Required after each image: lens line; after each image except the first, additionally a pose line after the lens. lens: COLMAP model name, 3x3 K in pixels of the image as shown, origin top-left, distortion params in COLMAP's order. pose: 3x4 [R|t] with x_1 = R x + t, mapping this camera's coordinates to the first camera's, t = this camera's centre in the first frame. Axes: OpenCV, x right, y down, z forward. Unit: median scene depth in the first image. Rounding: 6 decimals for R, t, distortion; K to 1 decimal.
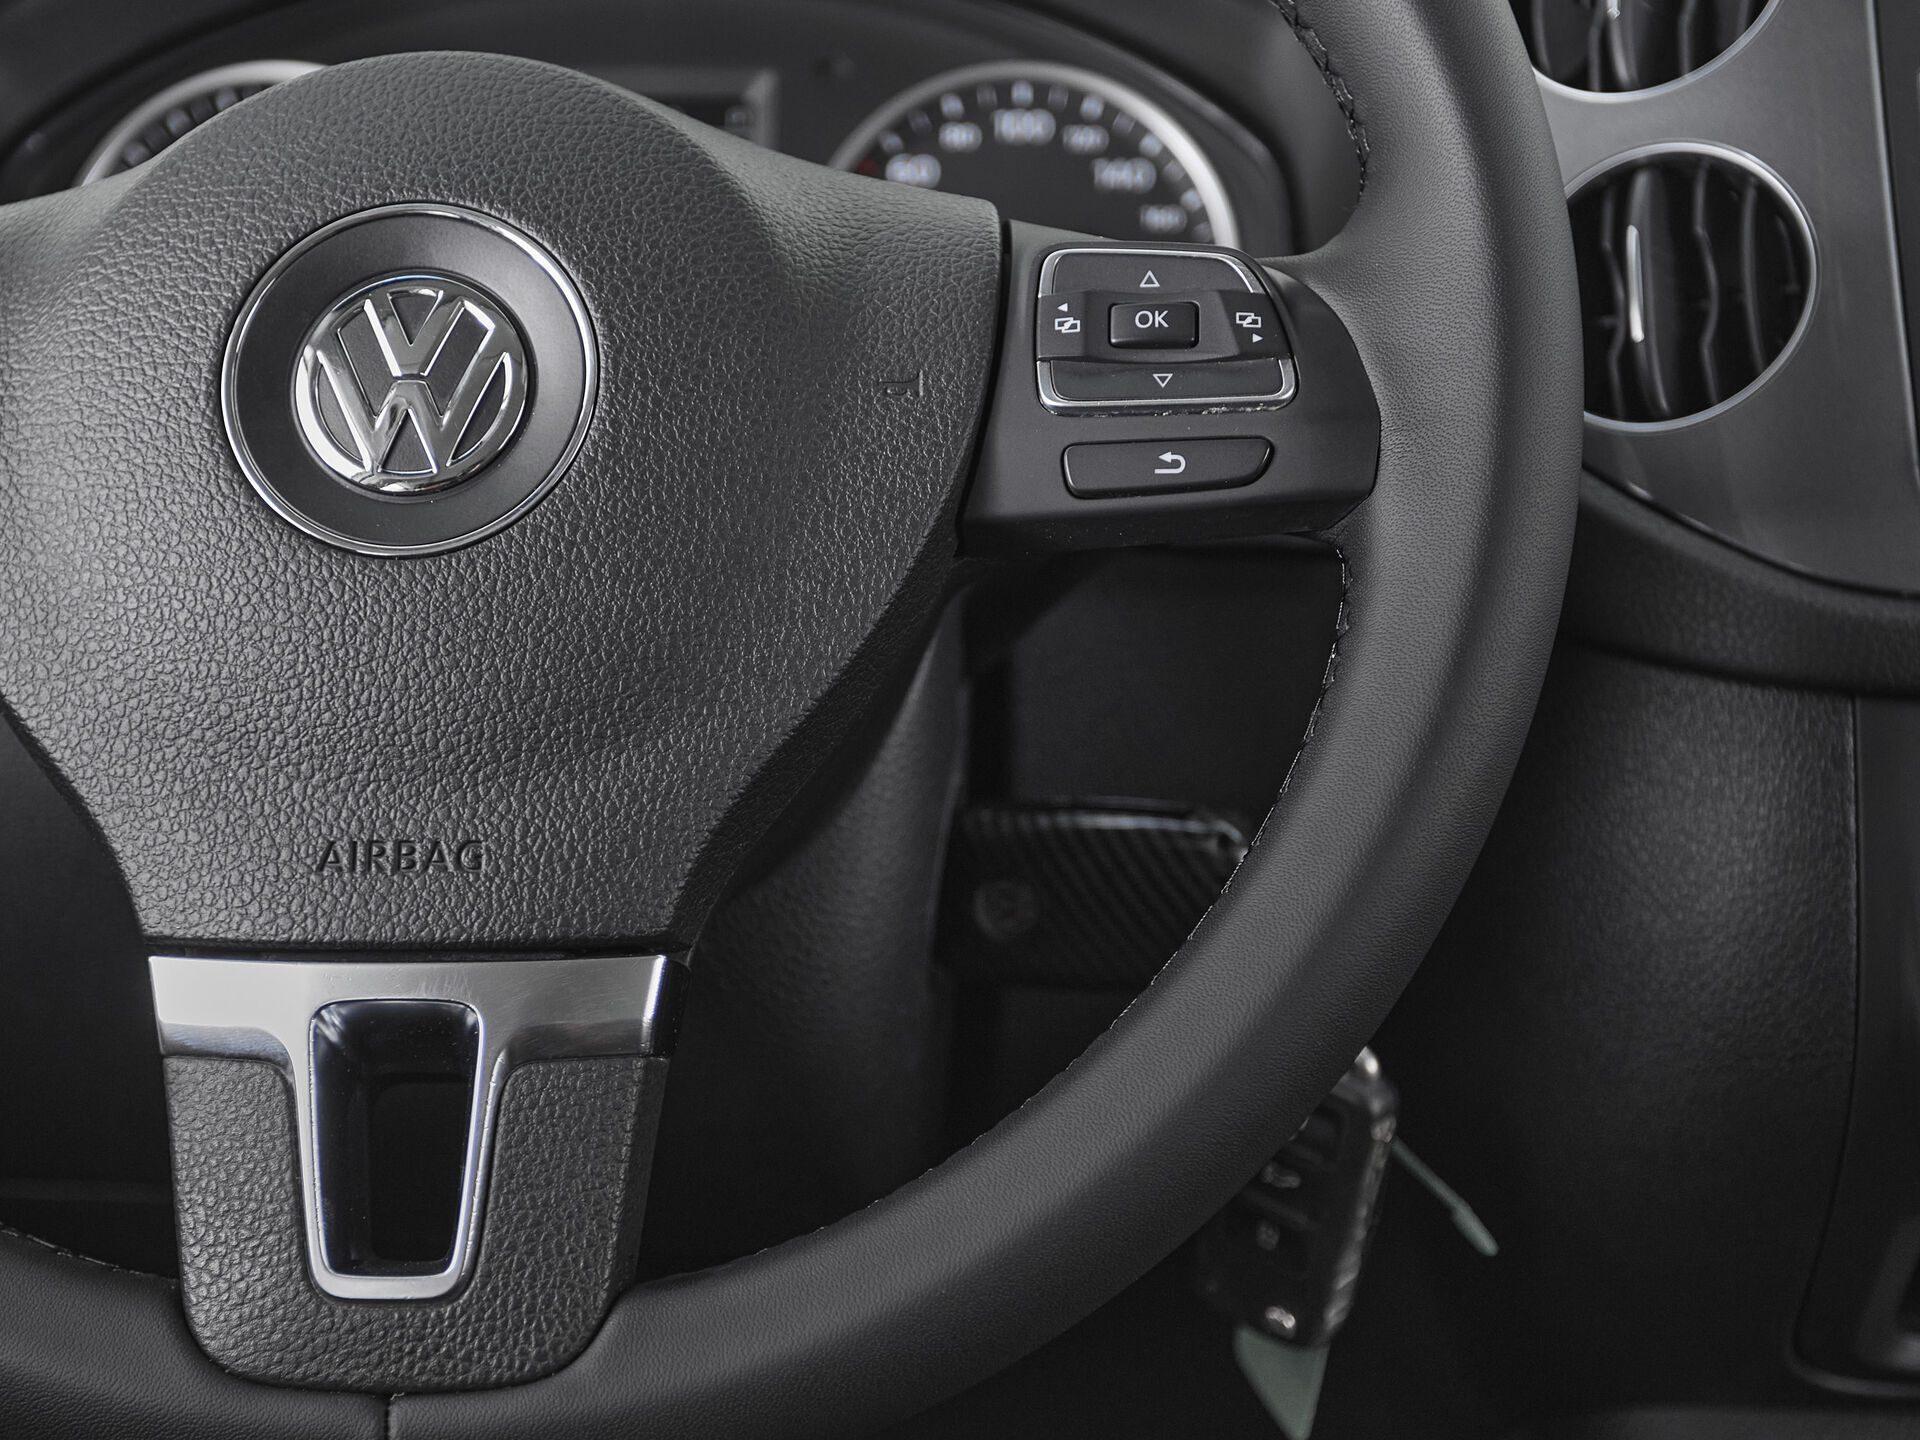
lens RADIAL K [[3147.9, 0, 837.1], [0, 3147.9, 861.0], [0, 0, 1]] dist [0.014224, 0.046300]
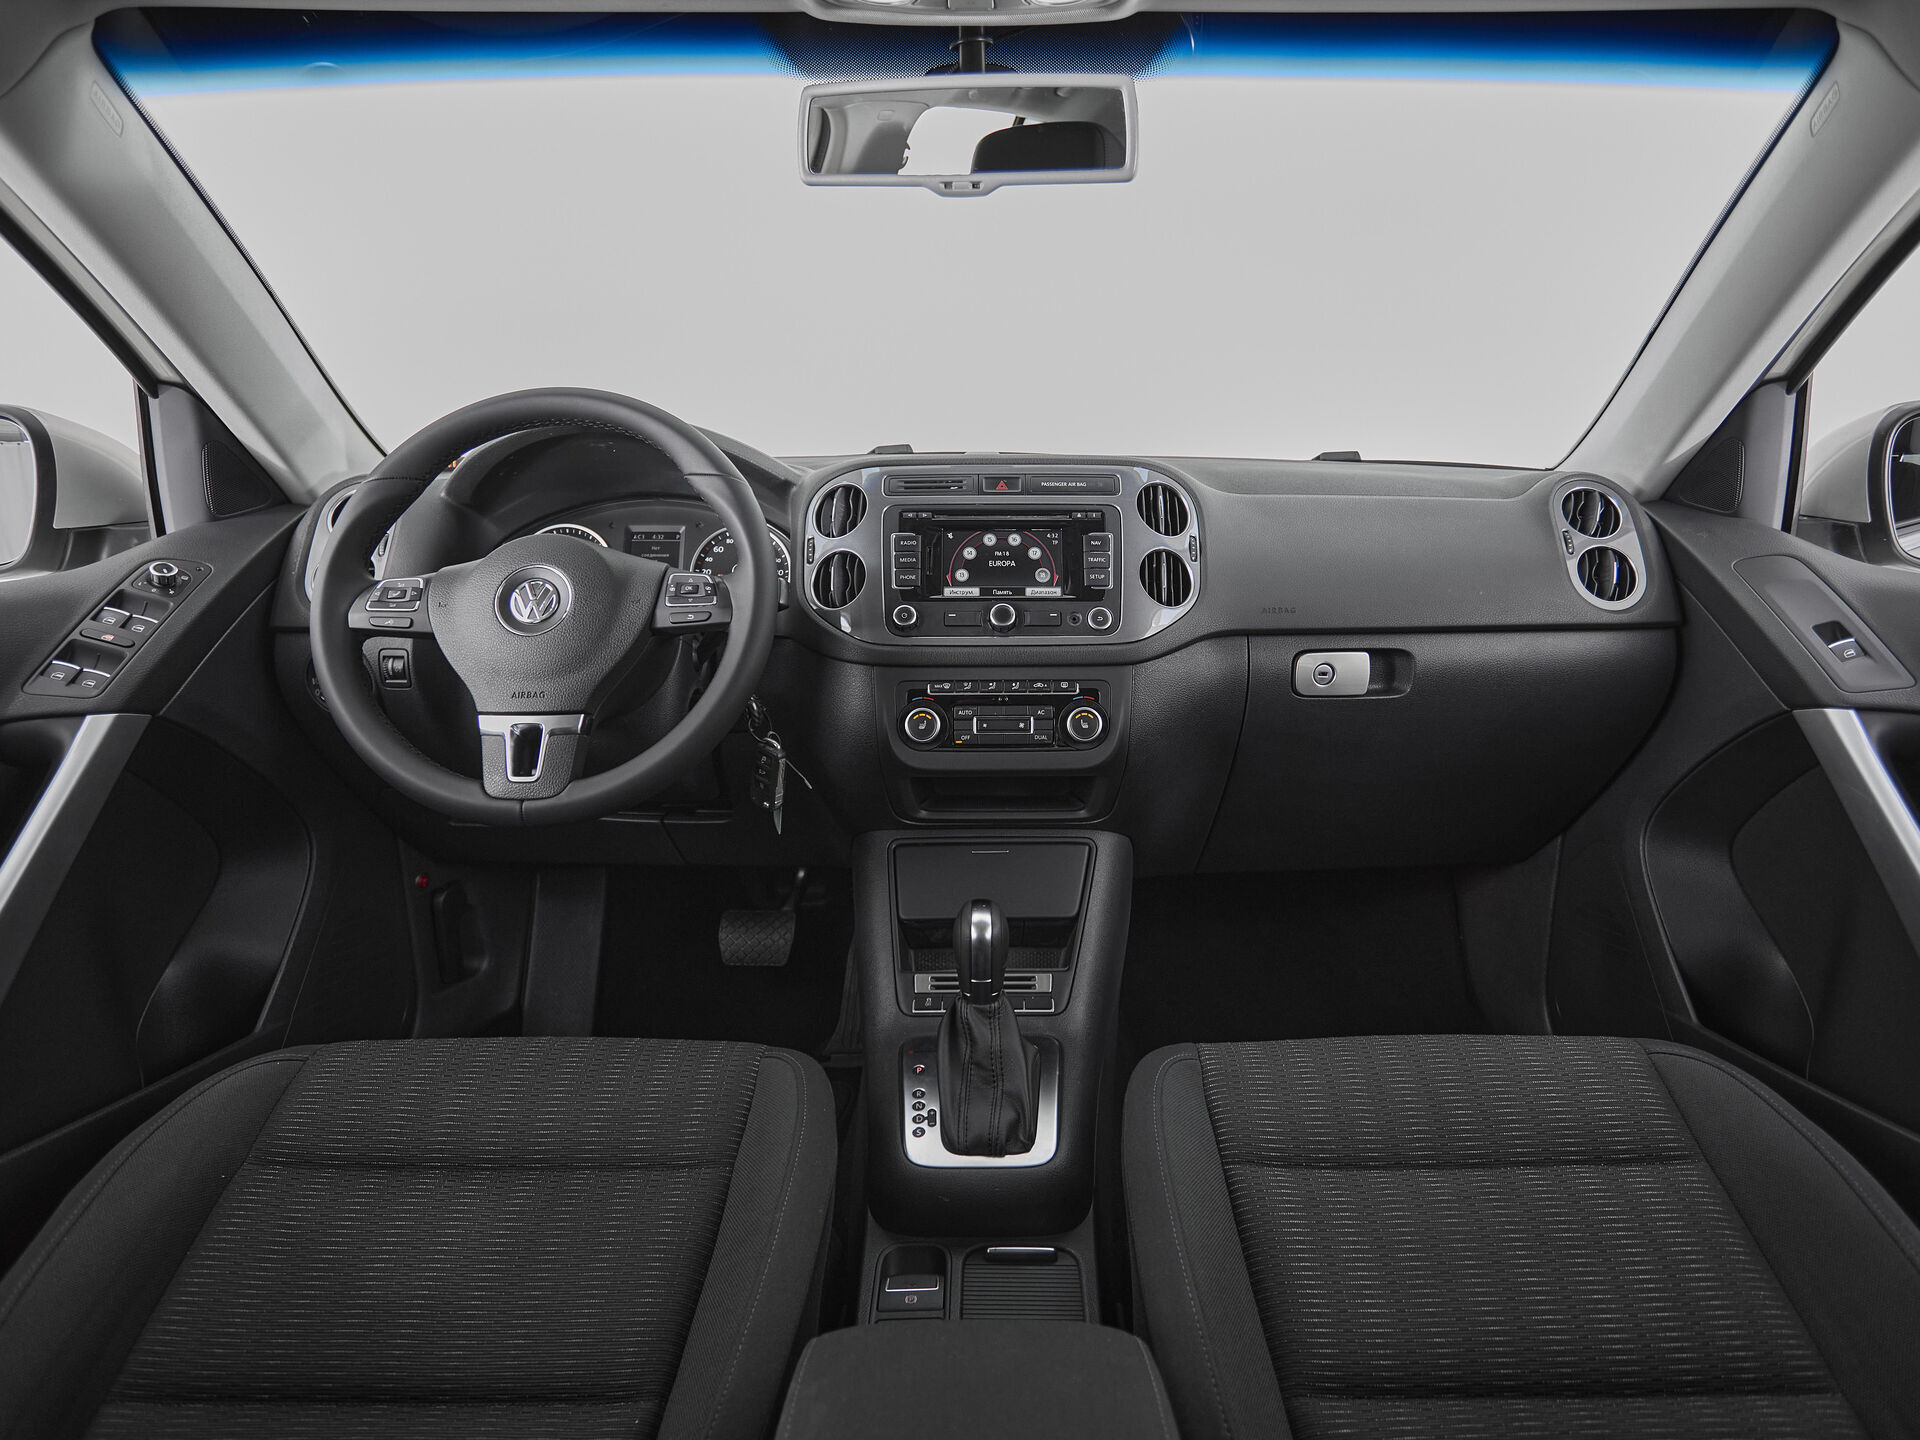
lens RADIAL K [[1065.8, 0, 1003.4], [0, 1065.8, 732.5], [0, 0, 1]] dist [-0.002119, -0.000727]
pose [[0.997690, -0.009761, 0.067230, 0.495729], [0.011143, 0.999734, -0.020213, 0.099610], [-0.067015, 0.020916, 0.997533, -0.735798]]
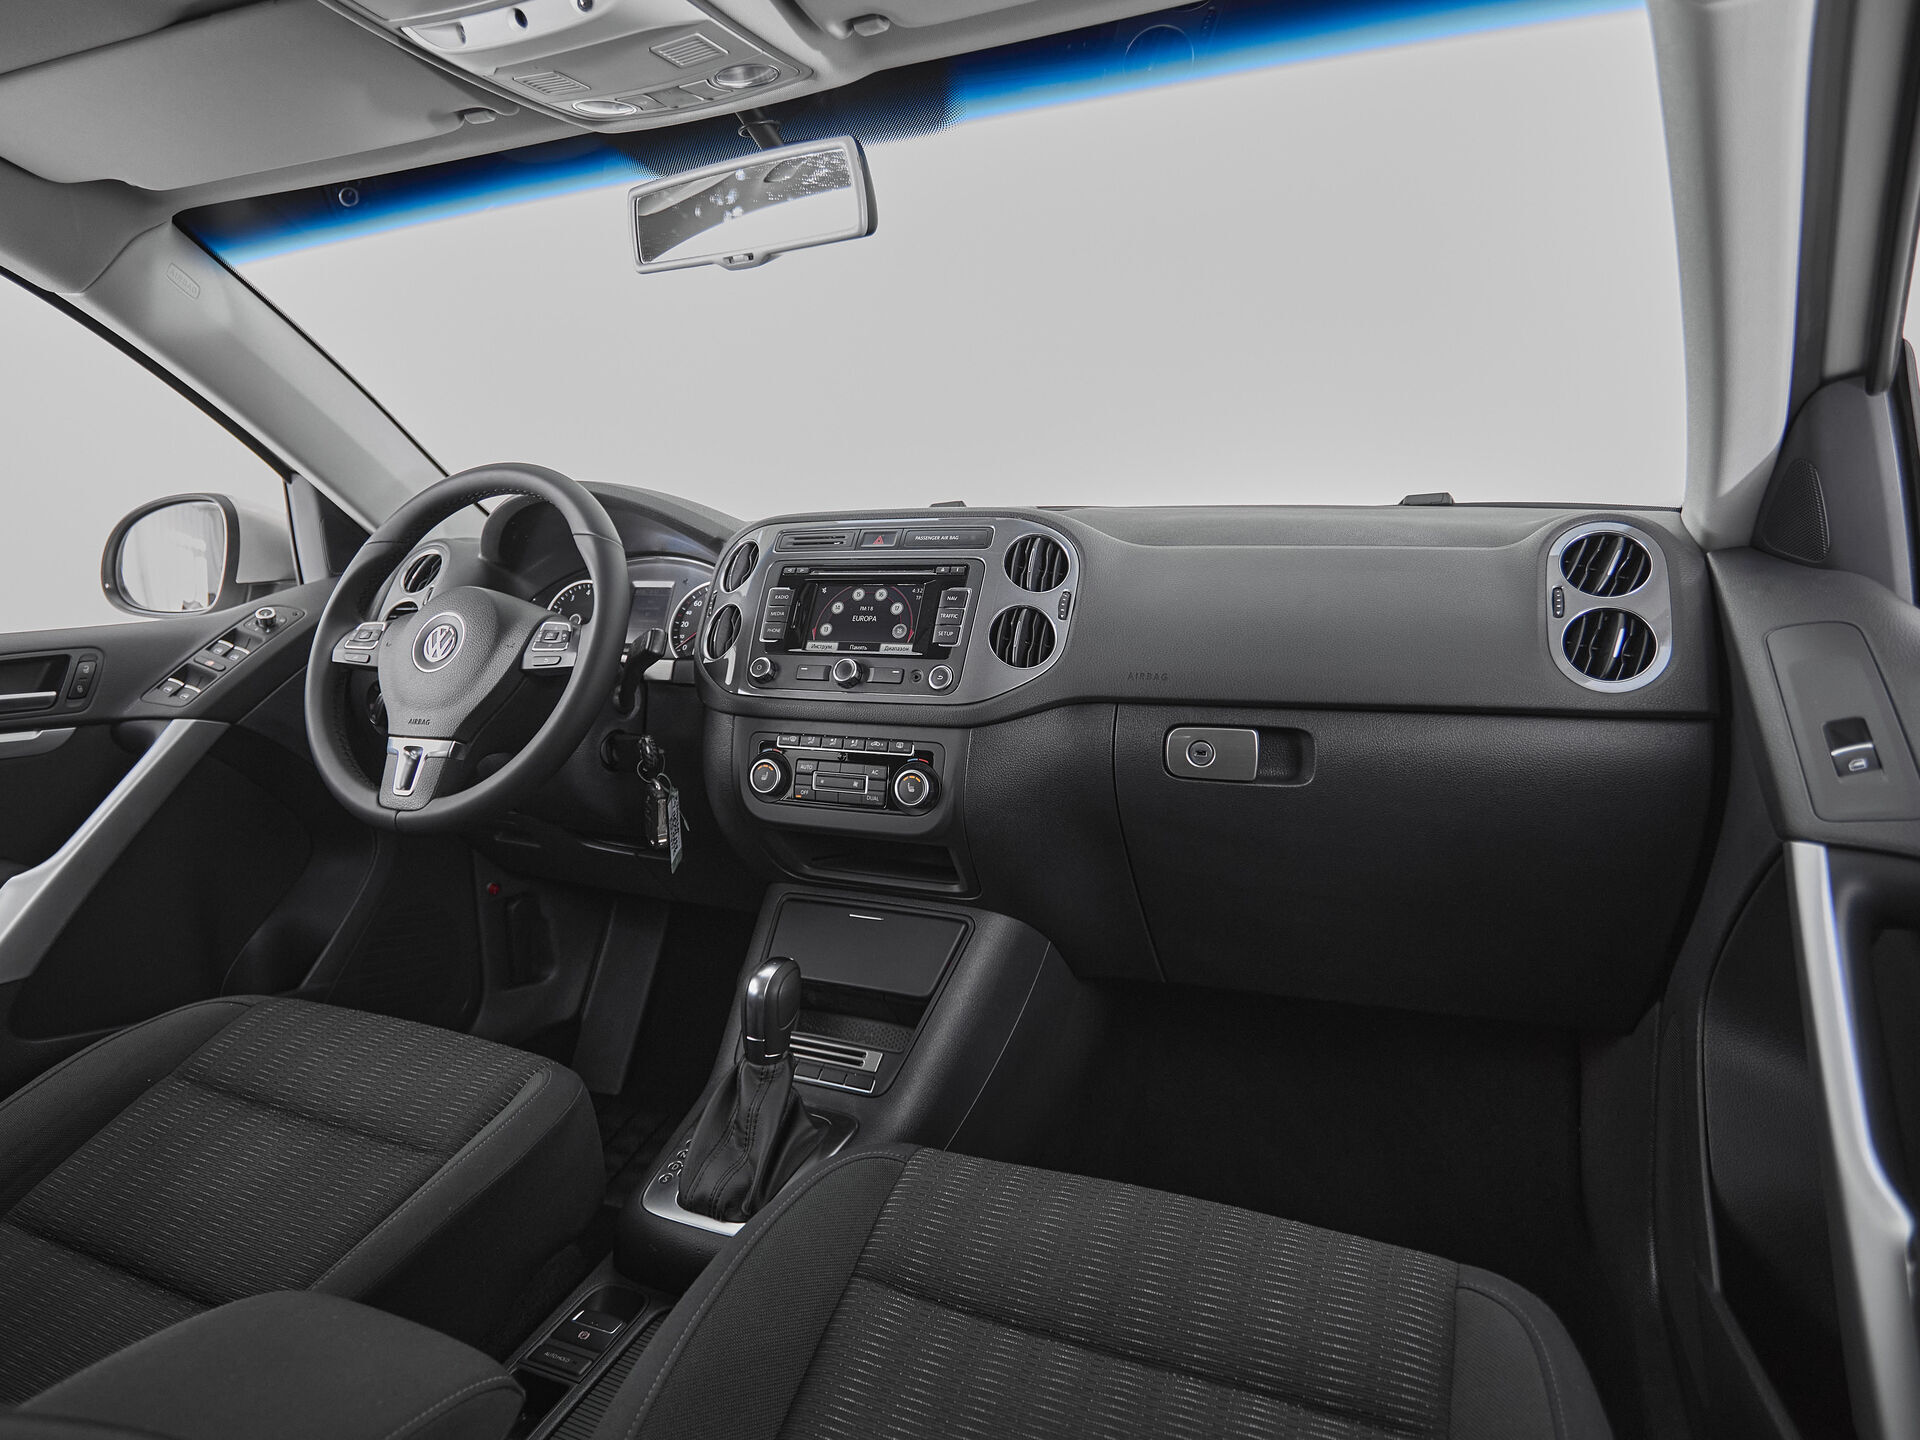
lens RADIAL K [[1151.0, 0, 910.9], [0, 1151.0, 711.5], [0, 0, 1]] dist [-0.002286, -0.000892]
pose [[0.929780, 0.045179, -0.365333, 1.480499], [-0.083039, 0.992601, -0.088585, 0.091958], [0.358627, 0.112702, 0.926652, -0.657839]]
